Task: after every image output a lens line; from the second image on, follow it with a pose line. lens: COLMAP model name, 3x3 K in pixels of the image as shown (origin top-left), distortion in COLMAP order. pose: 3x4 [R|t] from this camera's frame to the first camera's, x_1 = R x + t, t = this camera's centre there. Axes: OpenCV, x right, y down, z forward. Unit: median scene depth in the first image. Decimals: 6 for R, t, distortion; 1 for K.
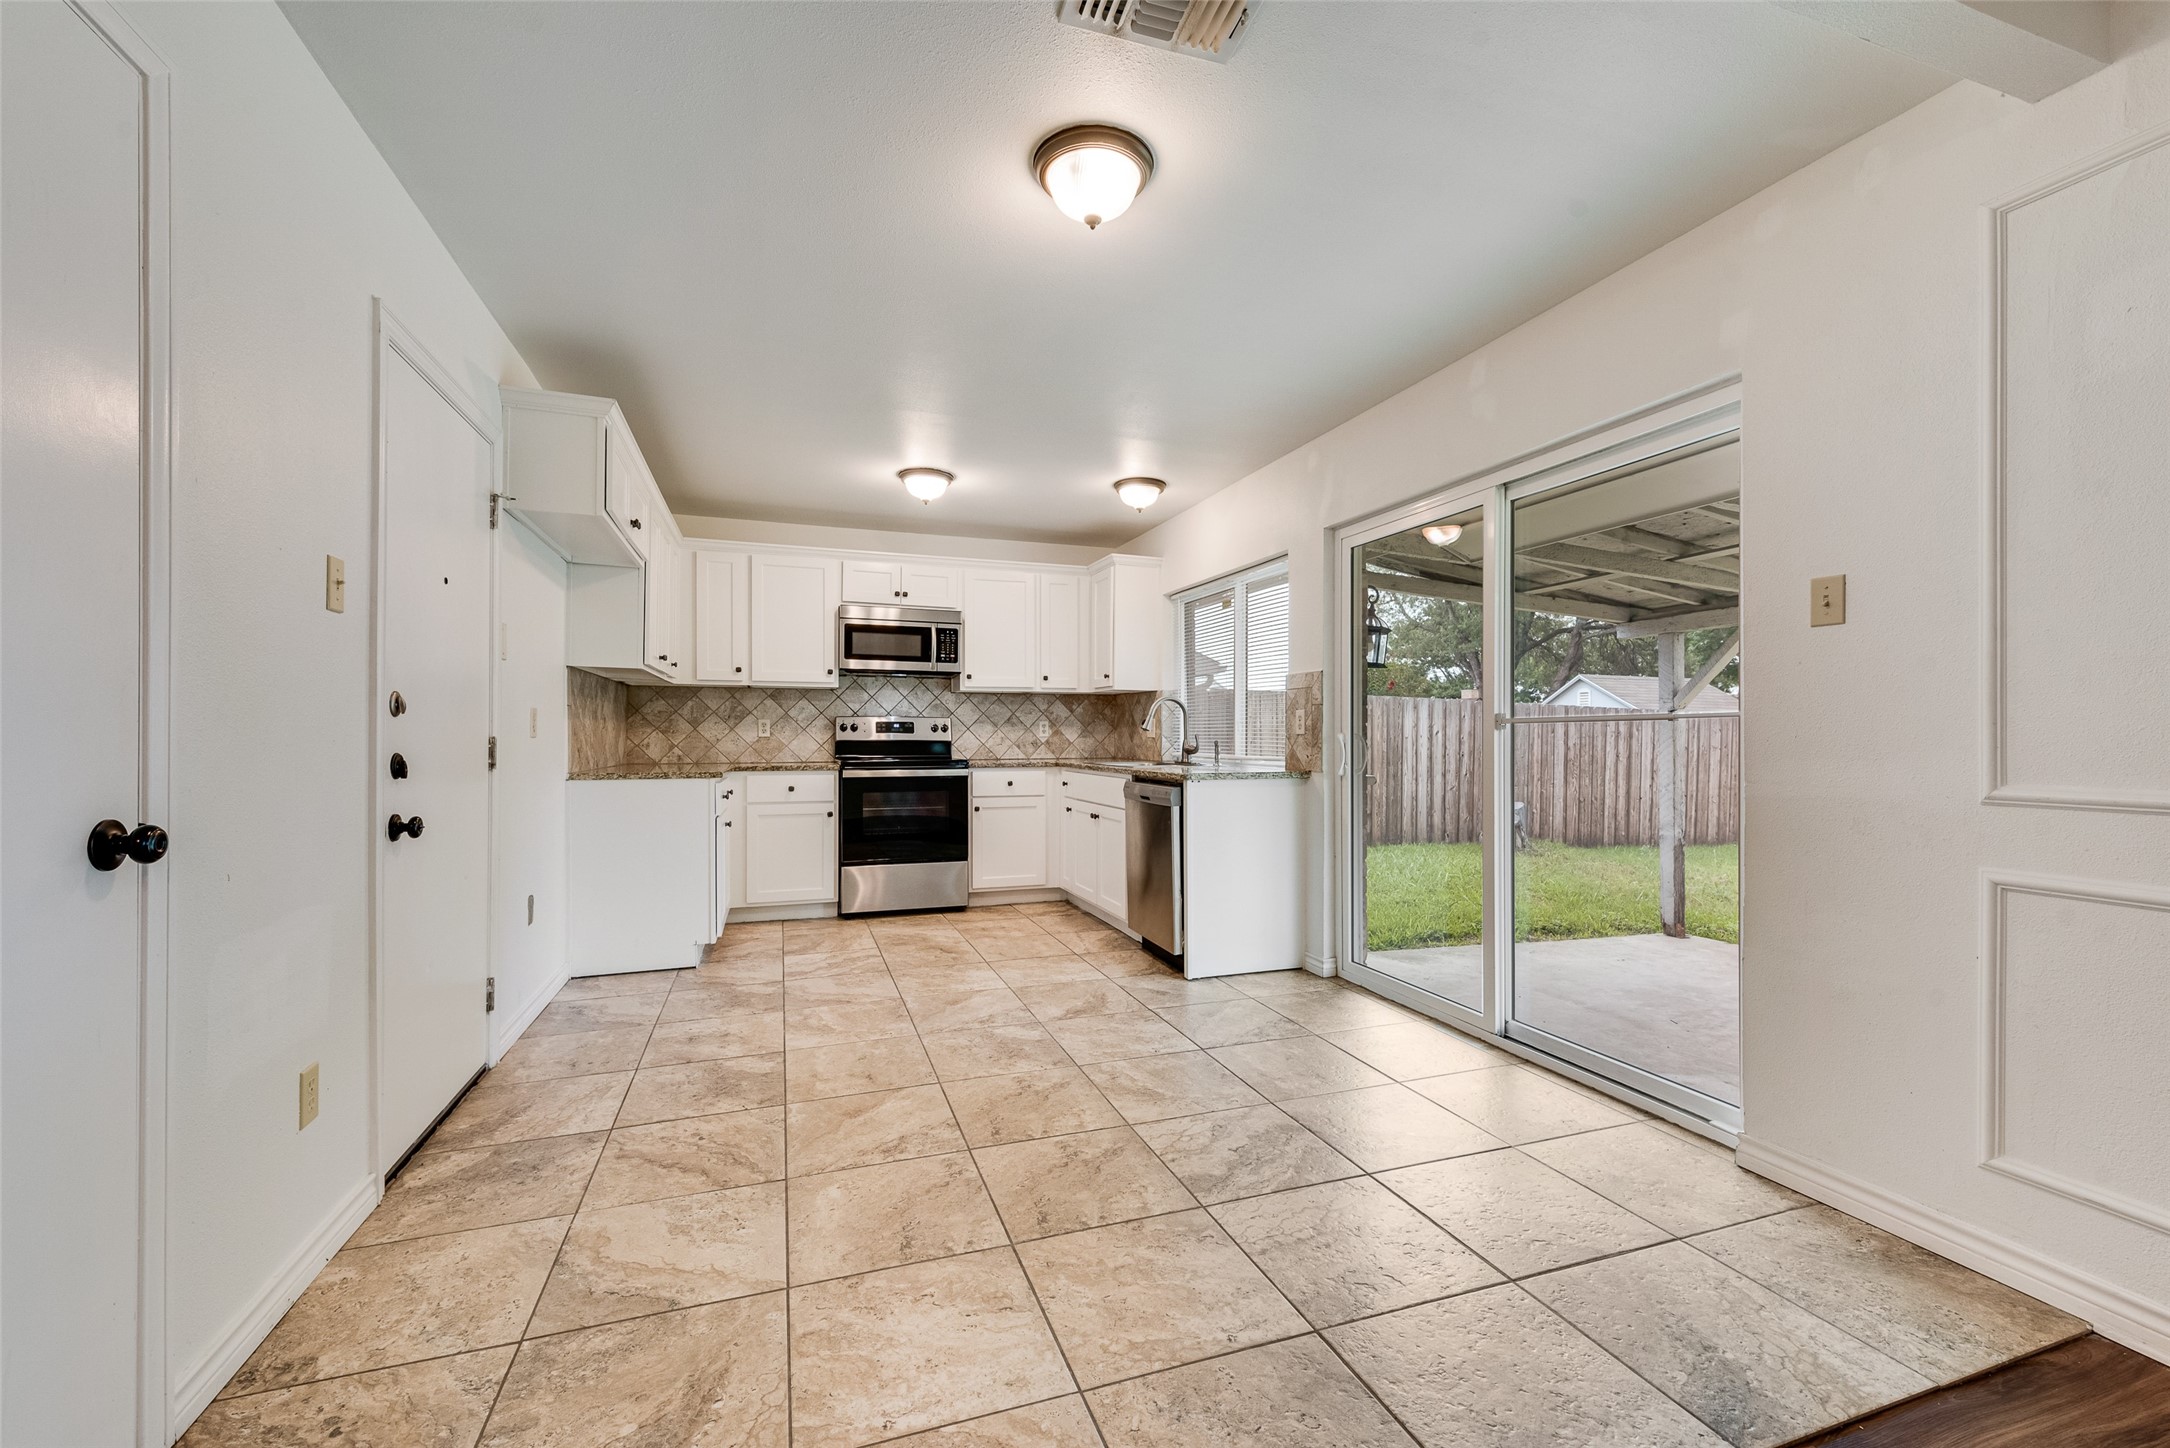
lens RADIAL K [[879.8, 0, 1081.0], [0, 879.8, 731.0], [0, 0, 1]] dist [0.008889, -0.000508]
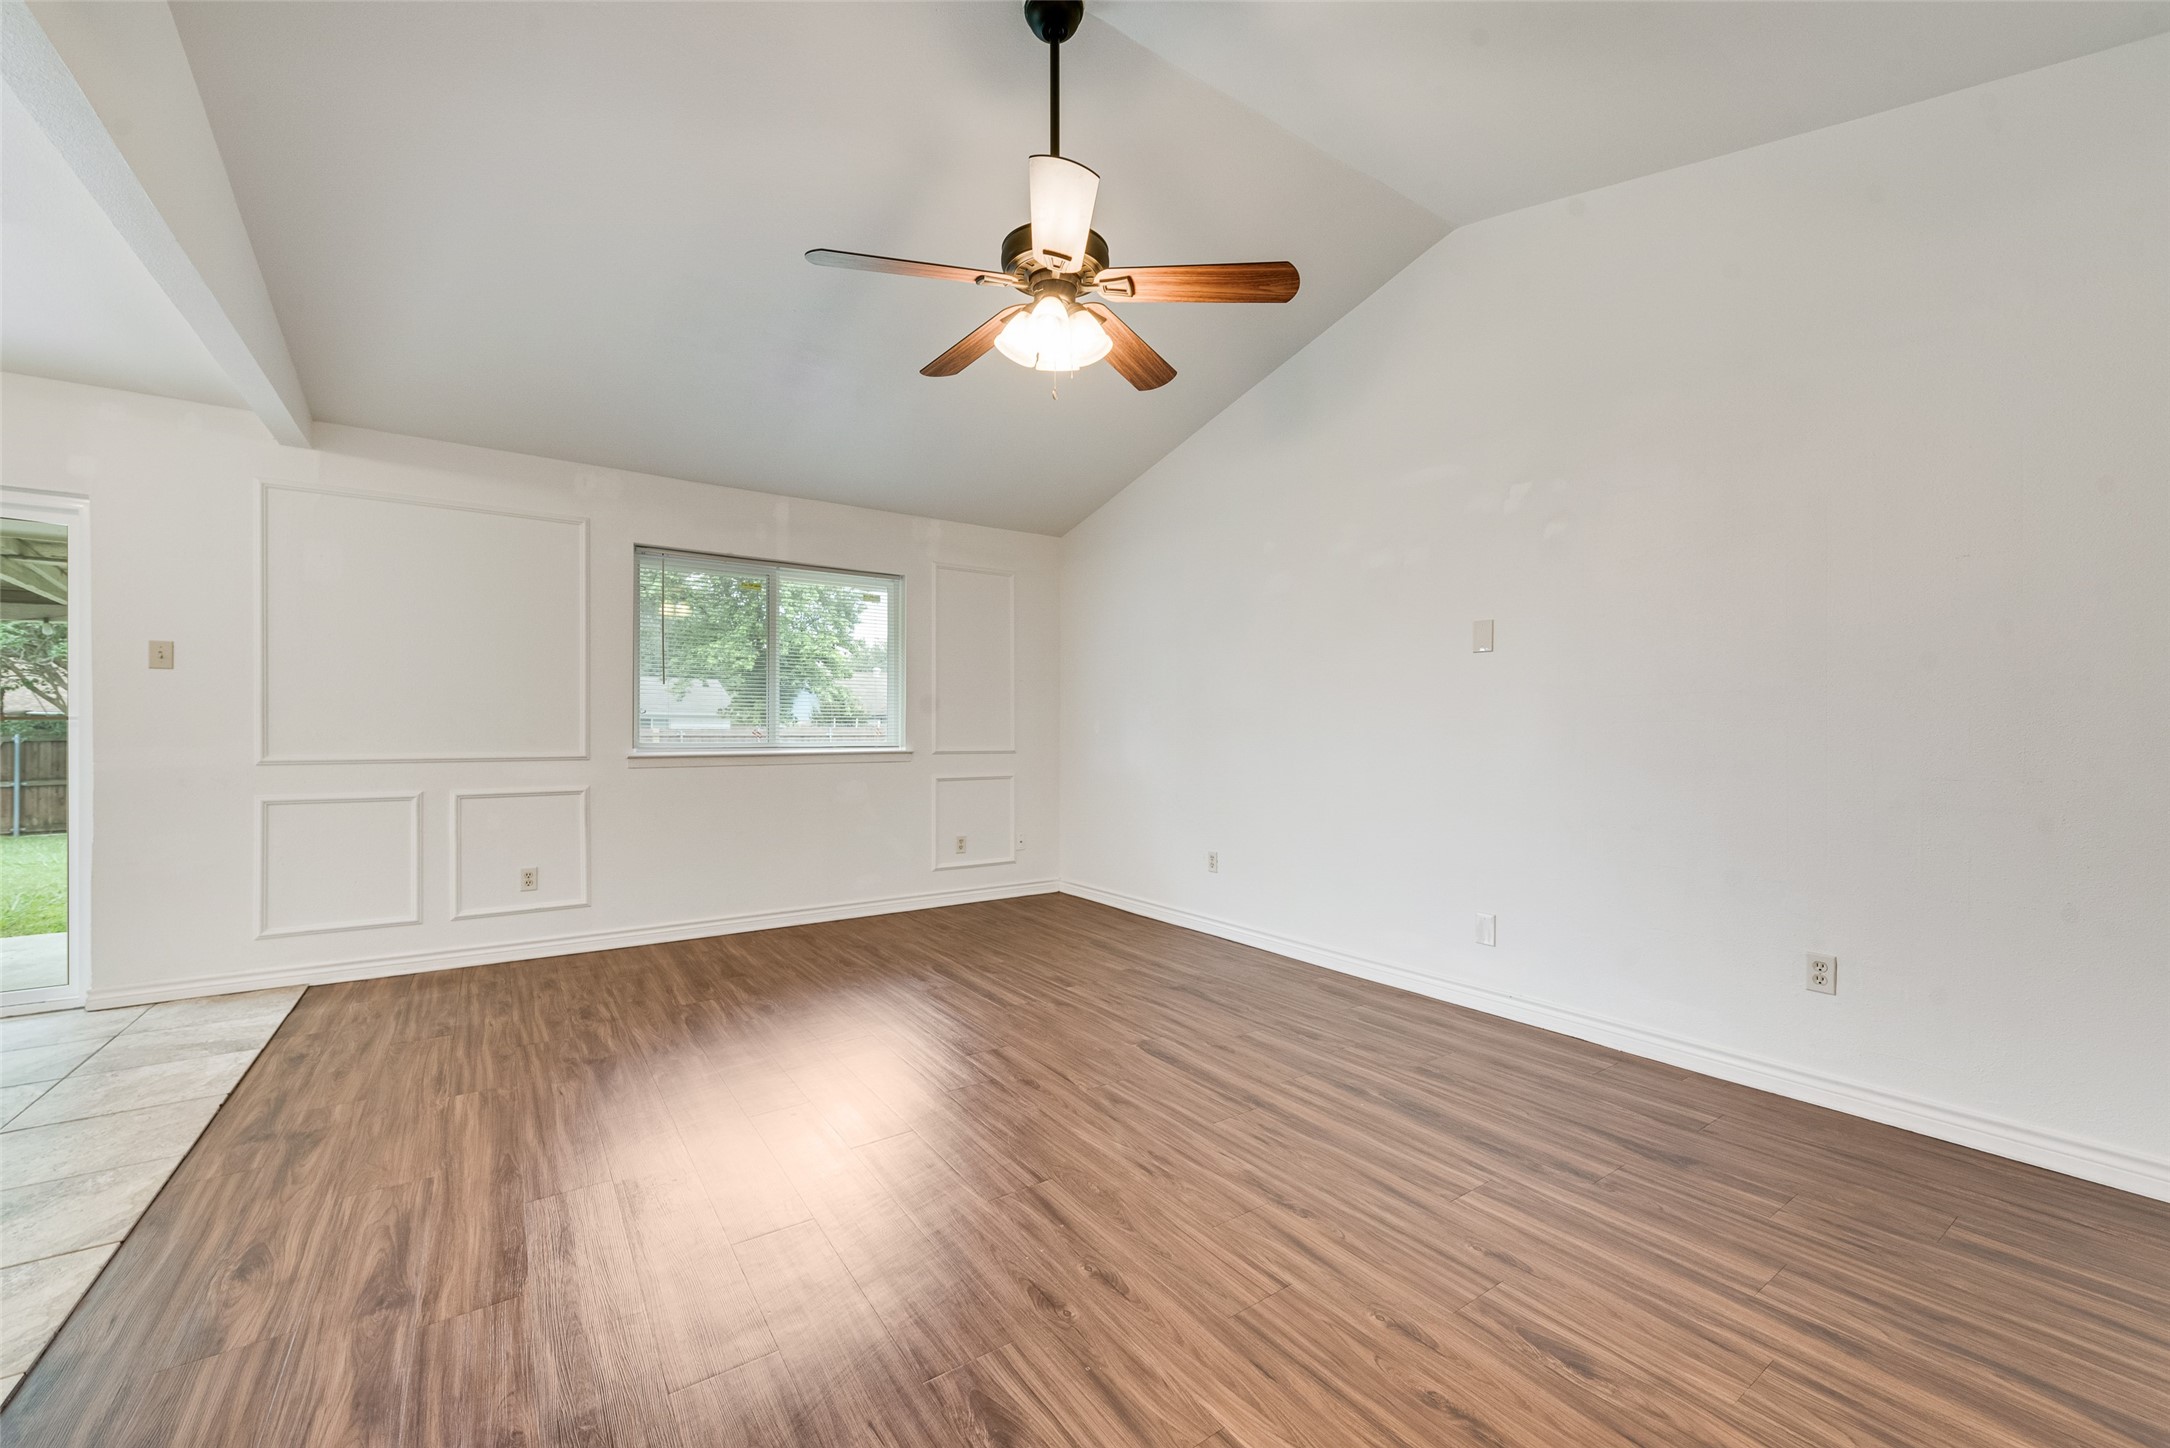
lens RADIAL K [[854.3, 0, 1084.6], [0, 854.3, 731.6], [0, 0, 1]] dist [0.009232, -0.001095]
pose [[-0.270157, -0.001682, 0.962815, -0.492752], [-0.006800, 0.999977, -0.000161, -0.003217], [-0.962792, -0.006591, -0.270162, -0.110209]]
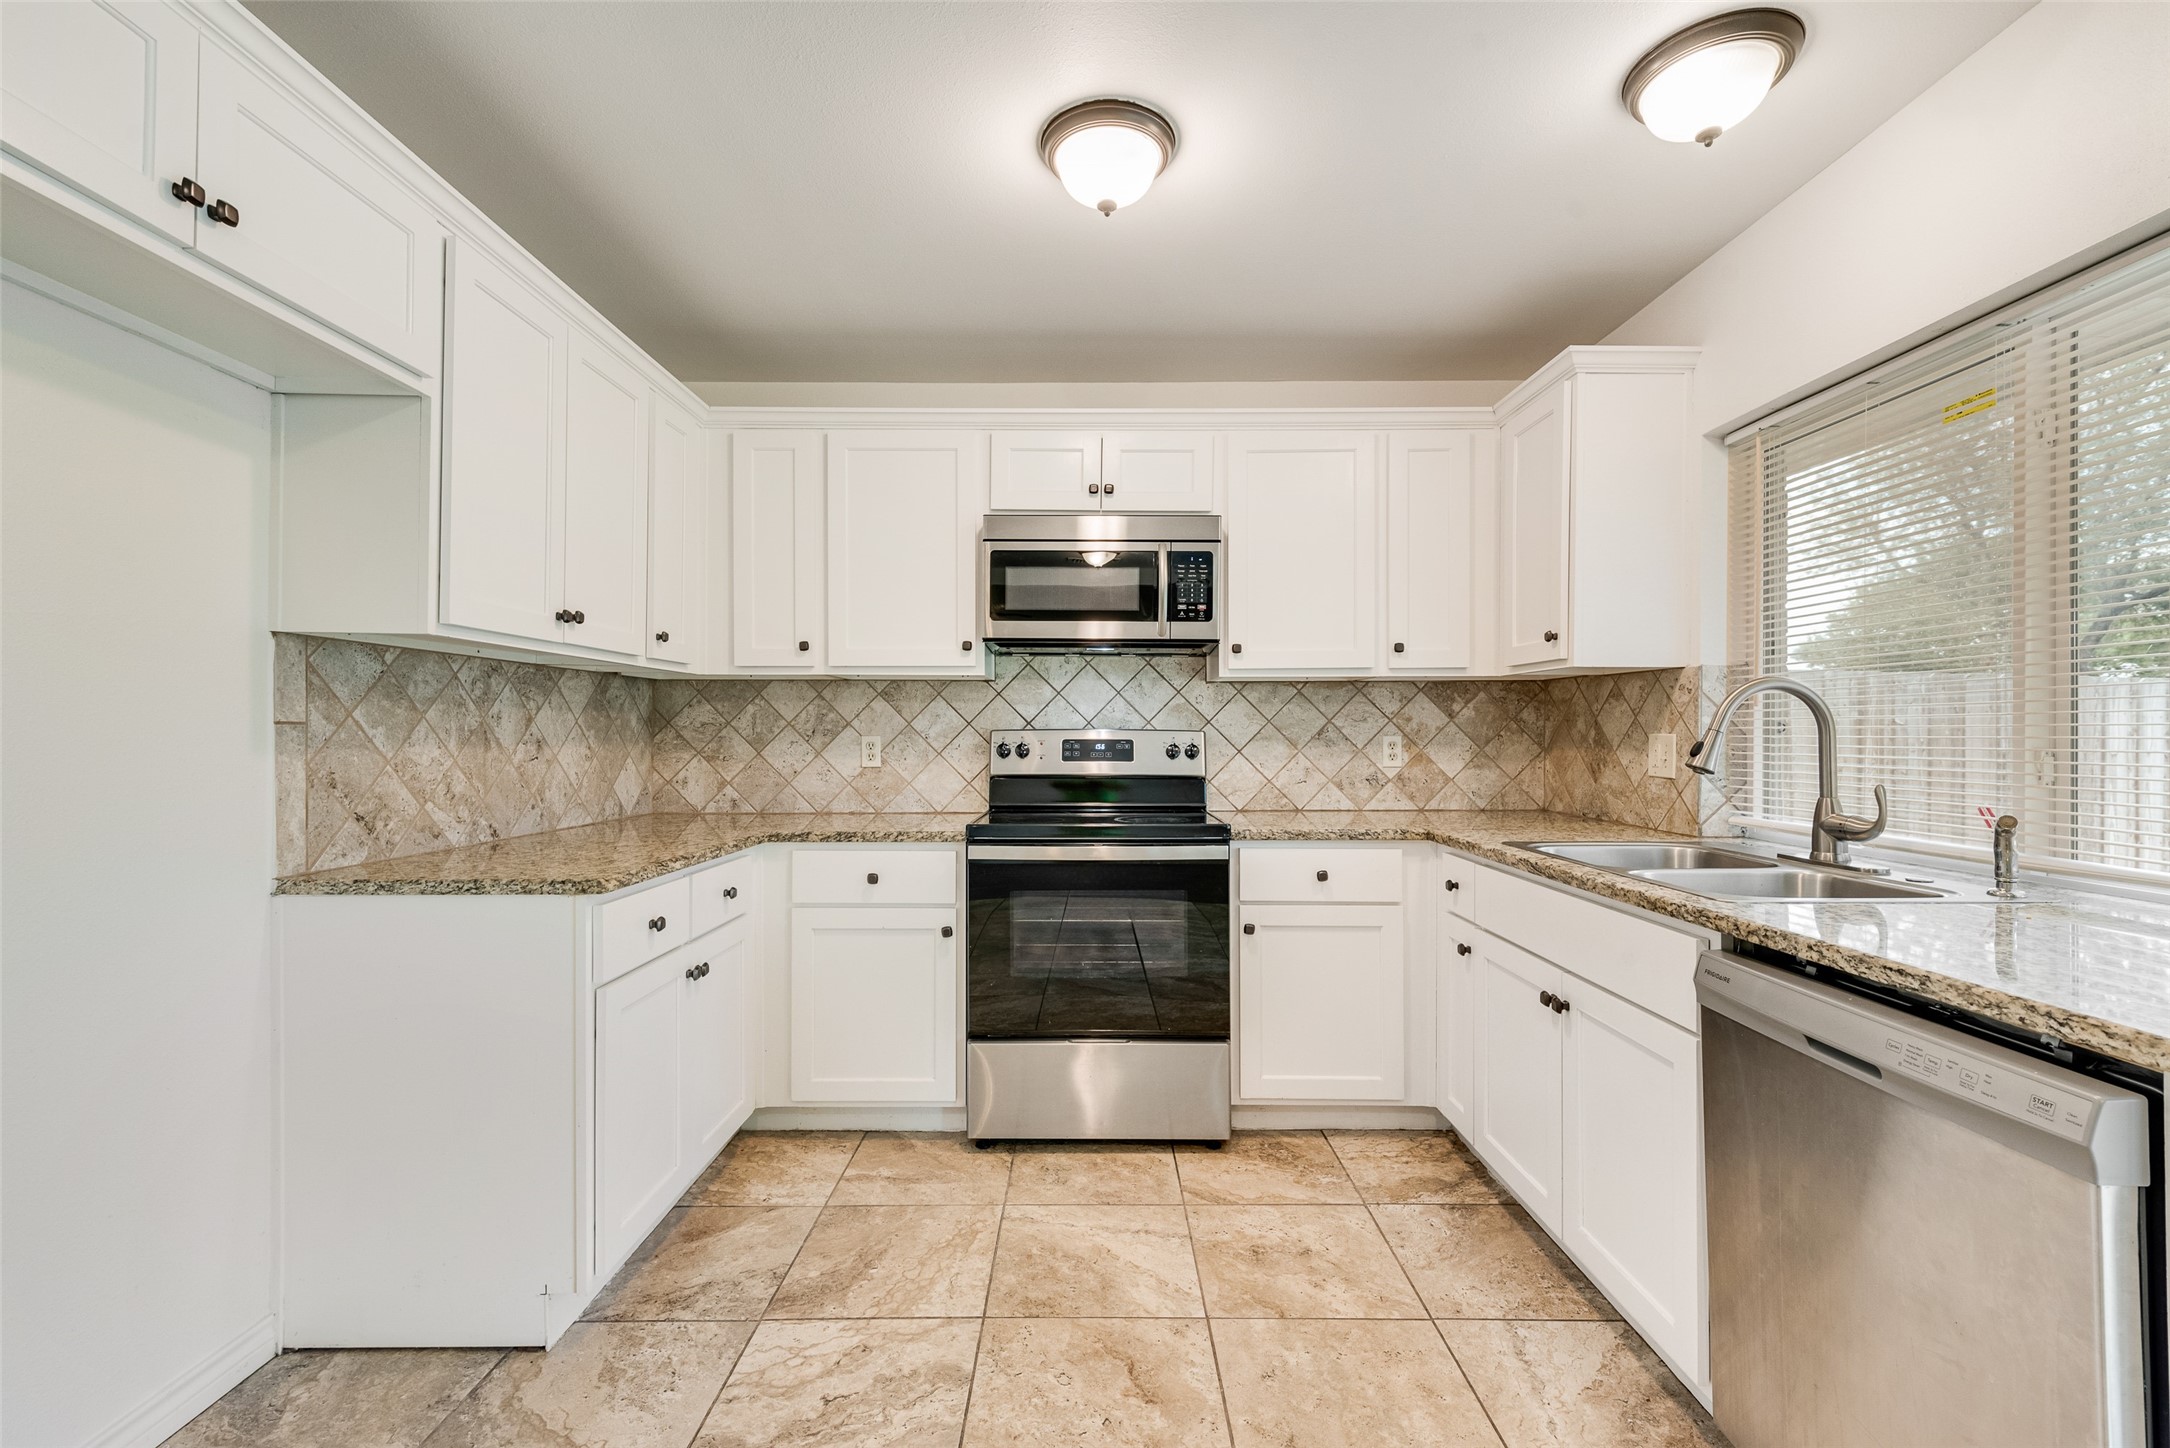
lens RADIAL K [[919.6, 0, 1084.5], [0, 919.6, 735.0], [0, 0, 1]] dist [0.017922, -0.007906]
pose [[0.943744, -0.000360, -0.330677, -0.039646], [0.002871, 0.999971, 0.007103, -0.018453], [0.330665, -0.007653, 0.943717, 0.518012]]
